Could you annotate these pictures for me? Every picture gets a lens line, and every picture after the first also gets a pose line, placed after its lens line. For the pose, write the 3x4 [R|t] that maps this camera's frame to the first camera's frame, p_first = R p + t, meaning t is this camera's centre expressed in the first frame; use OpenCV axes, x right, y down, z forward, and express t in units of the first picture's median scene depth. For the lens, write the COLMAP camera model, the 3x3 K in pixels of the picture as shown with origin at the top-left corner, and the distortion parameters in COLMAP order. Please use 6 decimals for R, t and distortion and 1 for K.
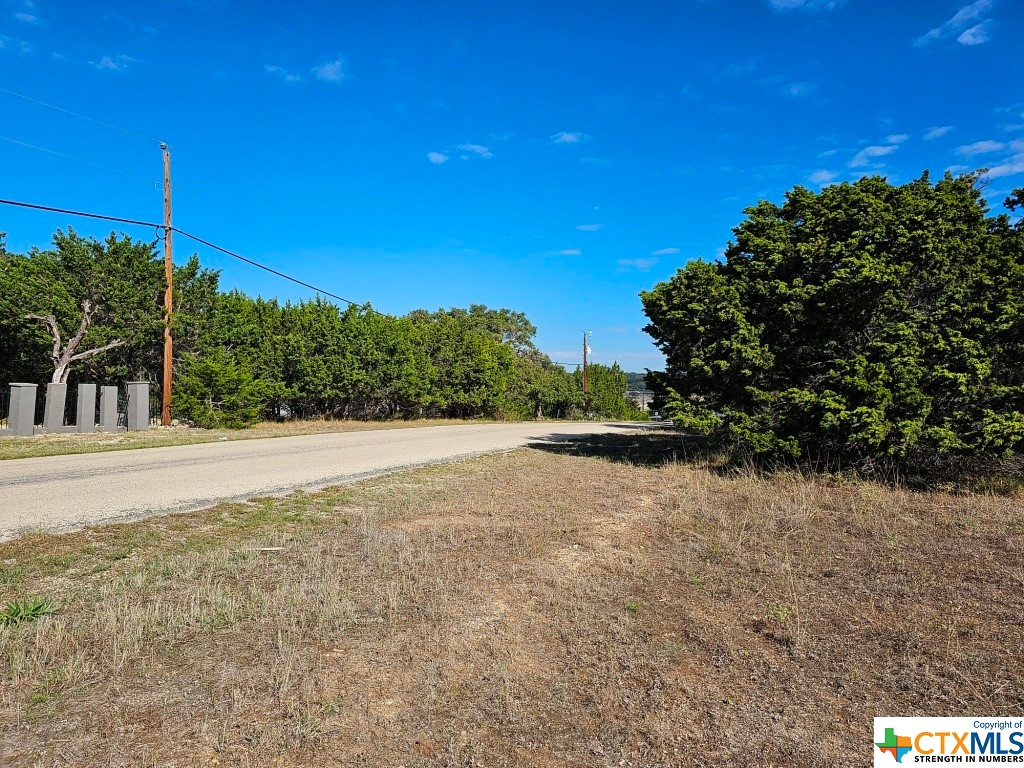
lens RADIAL K [[687.5, 0, 508.8], [0, 687.5, 374.6], [0, 0, 1]] dist [0.065854, -0.056623]
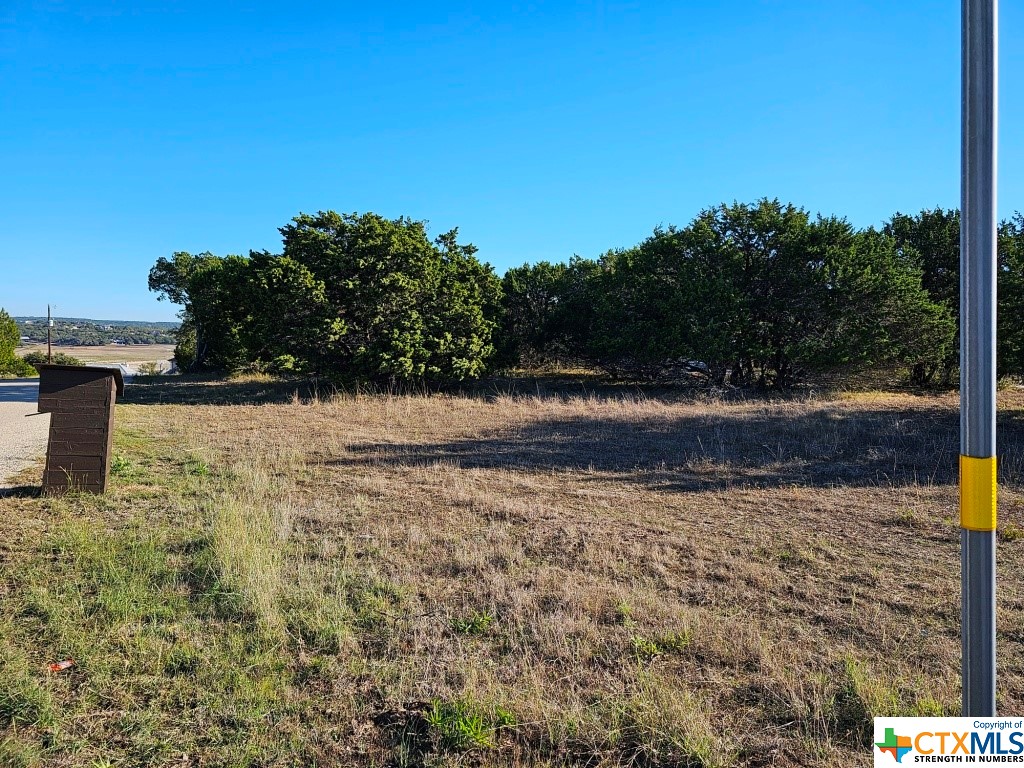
lens RADIAL K [[687.5, 0, 508.8], [0, 687.5, 374.6], [0, 0, 1]] dist [0.065854, -0.056623]
pose [[0.656507, -0.039451, 0.753288, -0.593597], [-0.016125, 0.997669, 0.066303, -0.029169], [-0.754148, -0.055675, 0.654340, -0.360217]]
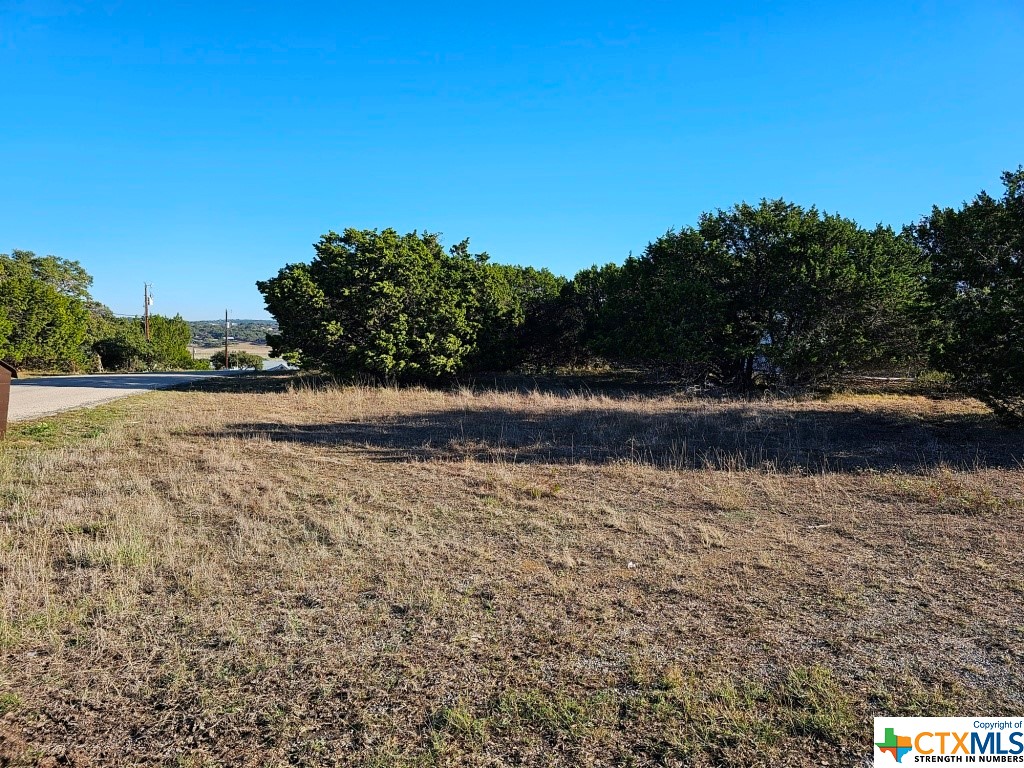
lens RADIAL K [[687.5, 0, 508.8], [0, 687.5, 374.6], [0, 0, 1]] dist [0.065854, -0.056623]
pose [[0.808020, -0.030735, 0.588353, -0.371540], [-0.012938, 0.997472, 0.069875, -0.039189], [-0.589013, -0.064073, 0.805580, -0.811920]]
